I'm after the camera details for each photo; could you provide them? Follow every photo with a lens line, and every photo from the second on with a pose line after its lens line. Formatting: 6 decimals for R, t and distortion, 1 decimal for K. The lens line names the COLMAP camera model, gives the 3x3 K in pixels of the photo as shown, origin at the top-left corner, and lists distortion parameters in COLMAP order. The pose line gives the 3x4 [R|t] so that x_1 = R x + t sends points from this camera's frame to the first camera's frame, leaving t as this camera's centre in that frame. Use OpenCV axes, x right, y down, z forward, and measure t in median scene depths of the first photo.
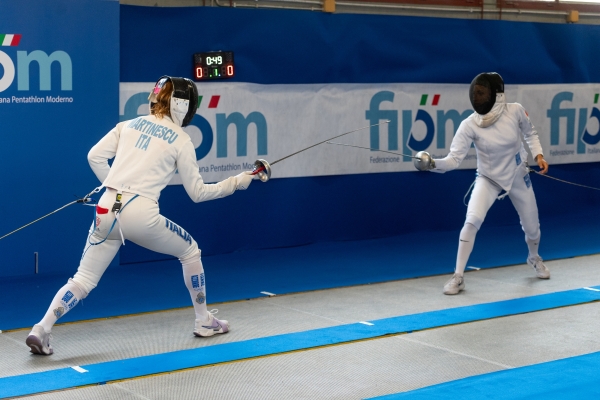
lens RADIAL K [[1113.6, 0, 300.1], [0, 1113.6, 198.5], [0, 0, 1]] dist [0.009406, 0.000000]
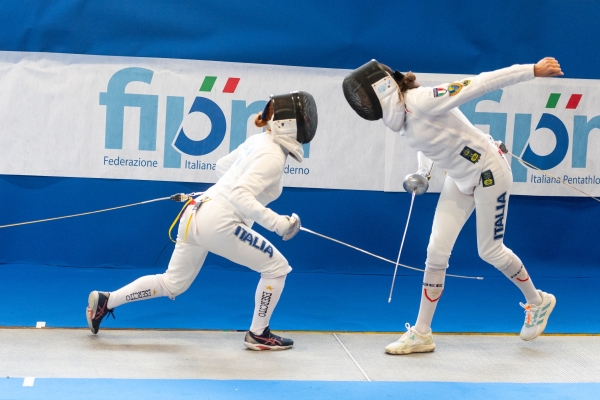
lens RADIAL K [[1194.0, 0, 315.8], [0, 1194.0, 203.4], [0, 0, 1]] dist [0.062738, 0.000000]
pose [[0.905898, 0.093768, -0.412984, 0.509822], [-0.093988, 0.995376, 0.019833, -0.034707], [0.412934, 0.020849, 0.910522, 0.337258]]
